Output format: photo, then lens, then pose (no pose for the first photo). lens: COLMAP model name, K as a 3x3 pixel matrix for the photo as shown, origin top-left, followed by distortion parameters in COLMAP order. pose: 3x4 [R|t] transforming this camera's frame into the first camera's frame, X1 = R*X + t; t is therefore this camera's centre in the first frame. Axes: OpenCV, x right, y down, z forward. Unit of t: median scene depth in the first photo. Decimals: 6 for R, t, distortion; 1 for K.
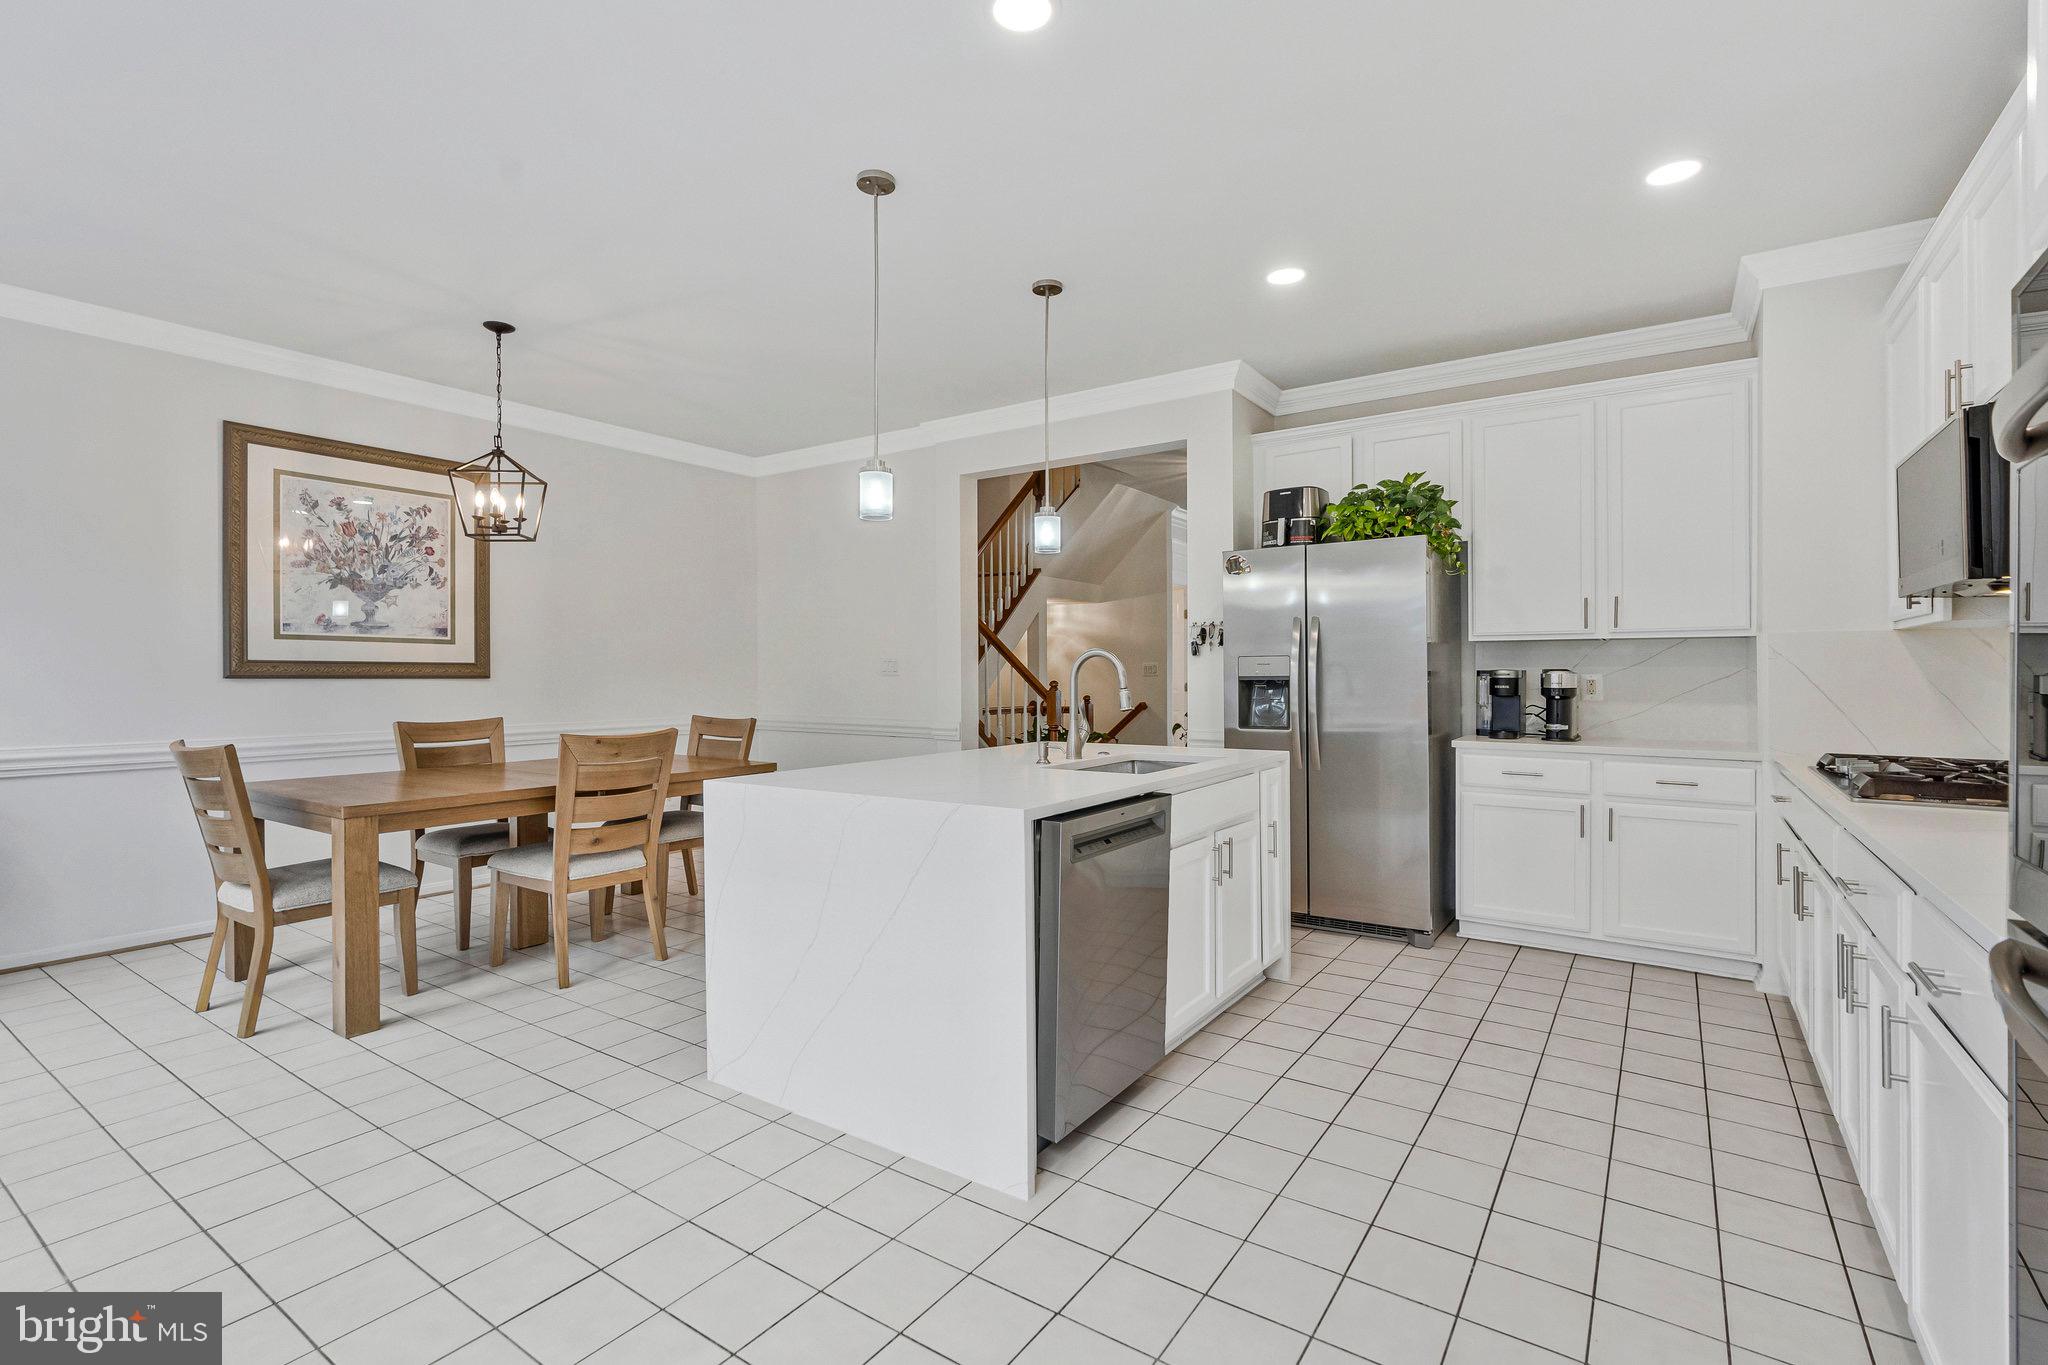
lens RADIAL K [[950.9, 0, 1011.9], [0, 950.9, 669.7], [0, 0, 1]] dist [-0.003998, 0.001461]
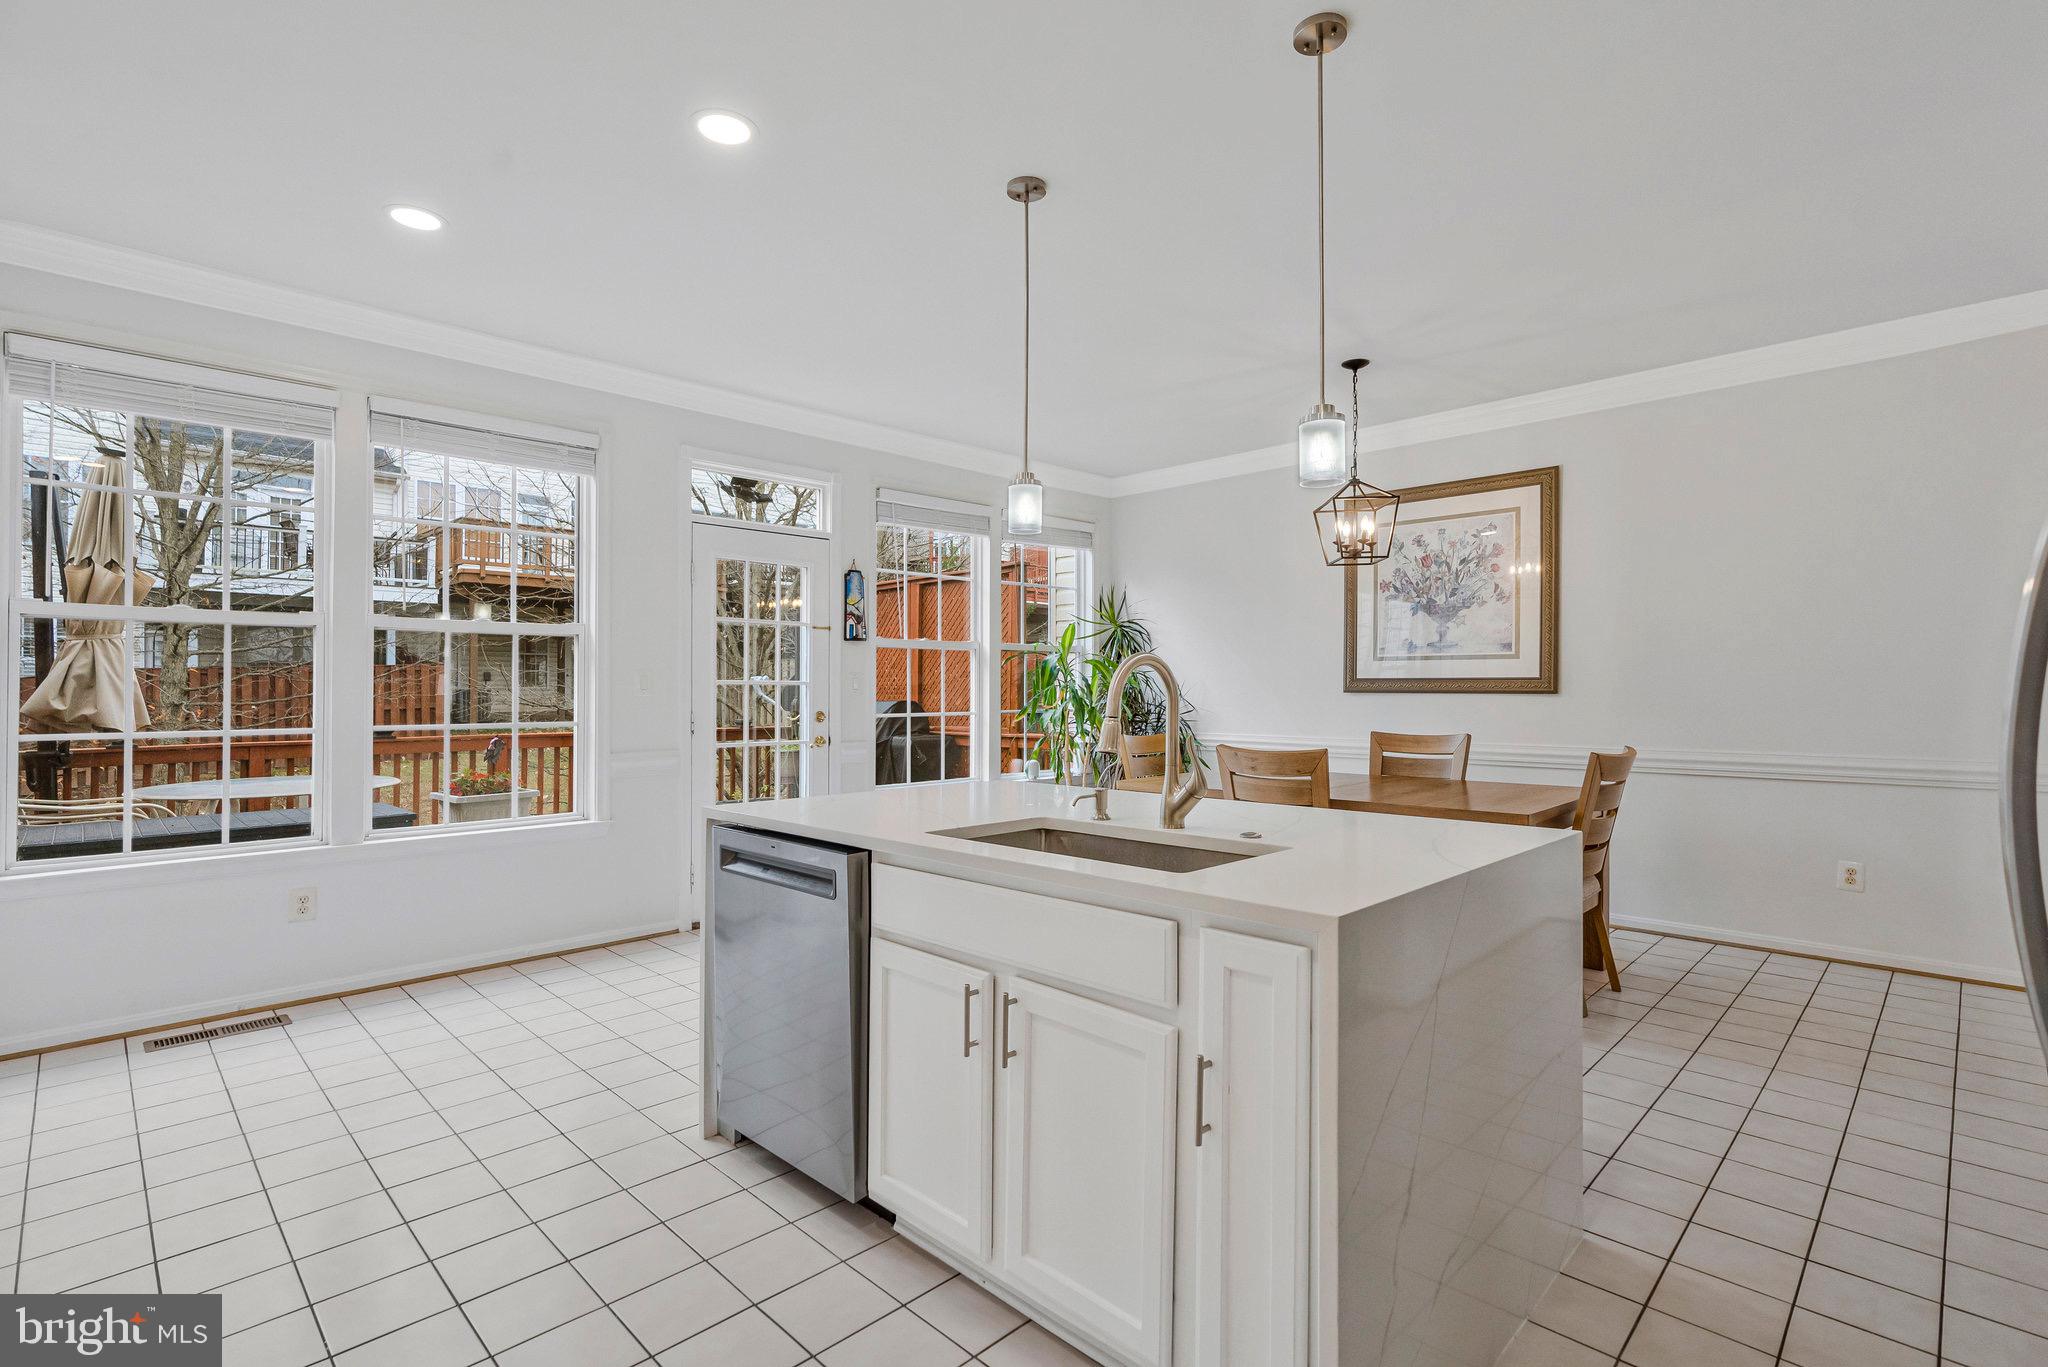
lens RADIAL K [[950.9, 0, 1016.8], [0, 950.9, 684.8], [0, 0, 1]] dist [-0.003998, 0.001461]
pose [[-0.184414, -0.000575, -0.982848, 0.496780], [0.008030, 0.999966, -0.002092, -0.001910], [0.982816, -0.008278, -0.184403, 0.710107]]
